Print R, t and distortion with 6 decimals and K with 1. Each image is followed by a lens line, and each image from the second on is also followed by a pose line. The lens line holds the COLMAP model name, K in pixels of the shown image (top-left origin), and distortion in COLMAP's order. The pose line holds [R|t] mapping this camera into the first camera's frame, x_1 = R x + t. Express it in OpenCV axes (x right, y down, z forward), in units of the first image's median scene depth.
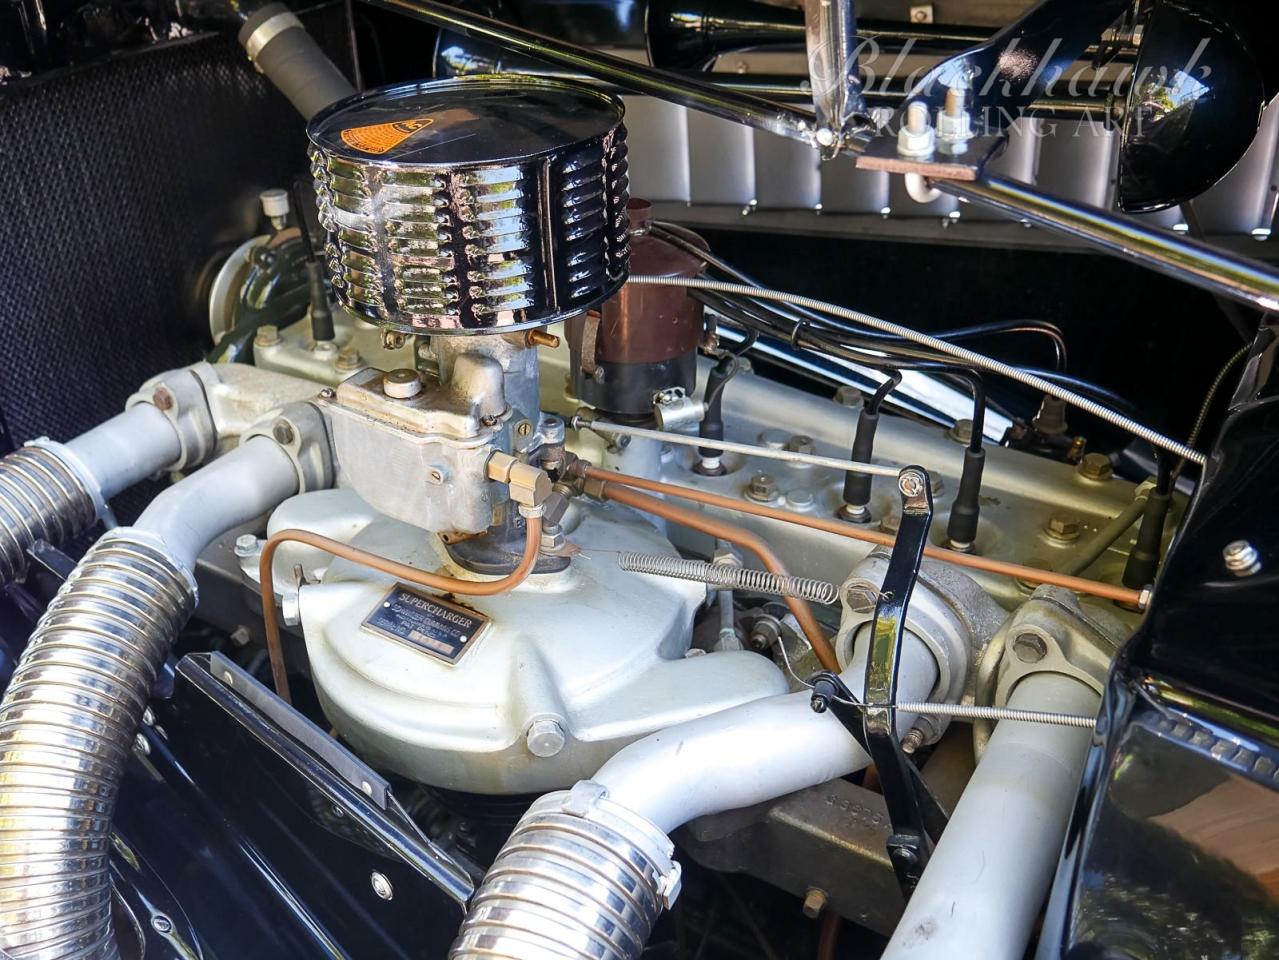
lens RADIAL K [[1241.6, 0, 639.5], [0, 1241.6, 480.0], [0, 0, 1]] dist [-0.010032, -0.007638]
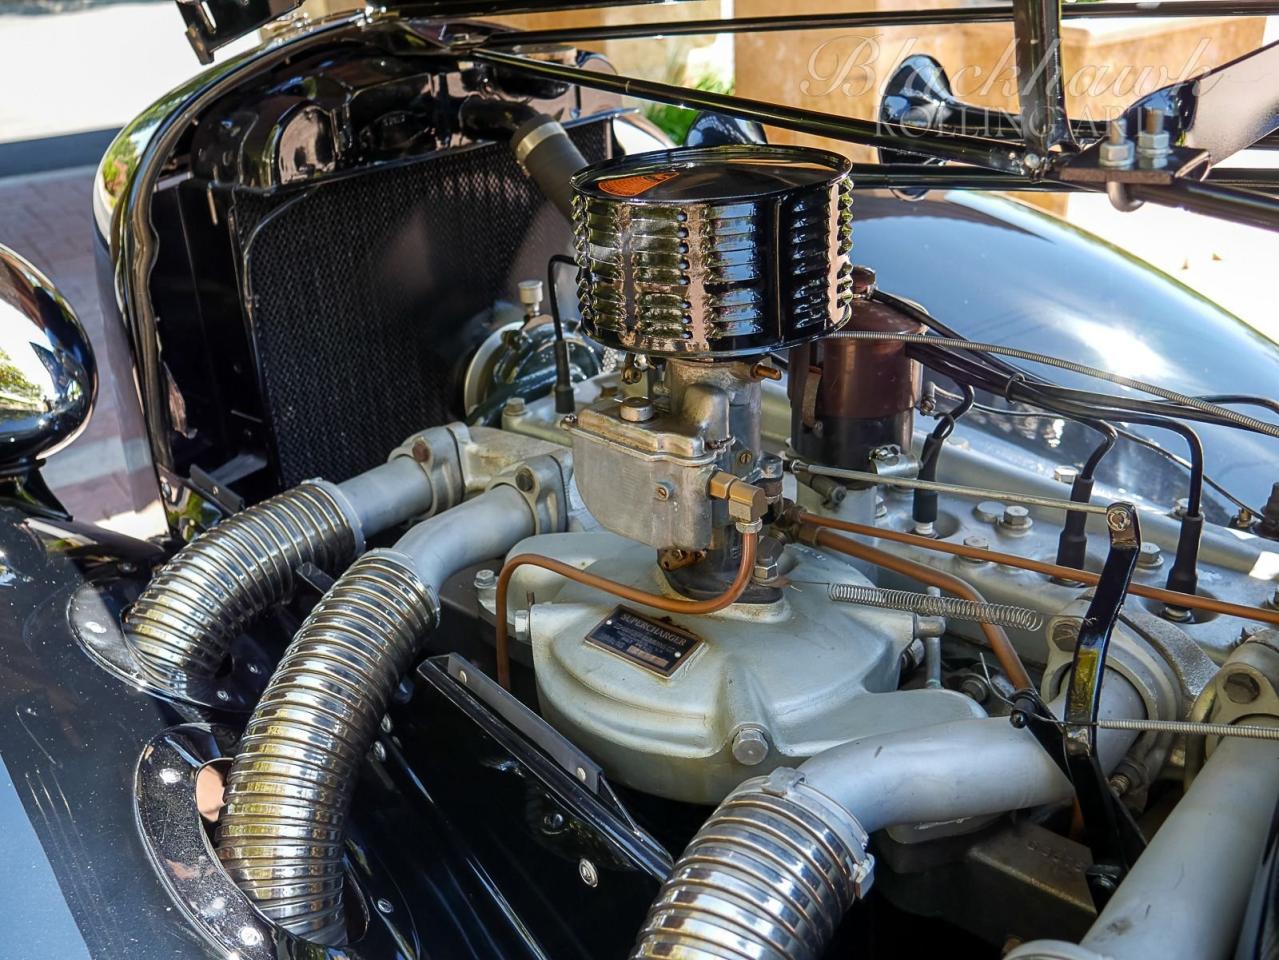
lens RADIAL K [[1241.6, 0, 639.5], [0, 1241.6, 480.0], [0, 0, 1]] dist [-0.010032, -0.007638]
pose [[0.982958, 0.040797, -0.179243, 0.010566], [-0.062411, 0.991210, -0.116653, 0.103457], [0.172909, 0.125851, 0.976864, -0.064864]]
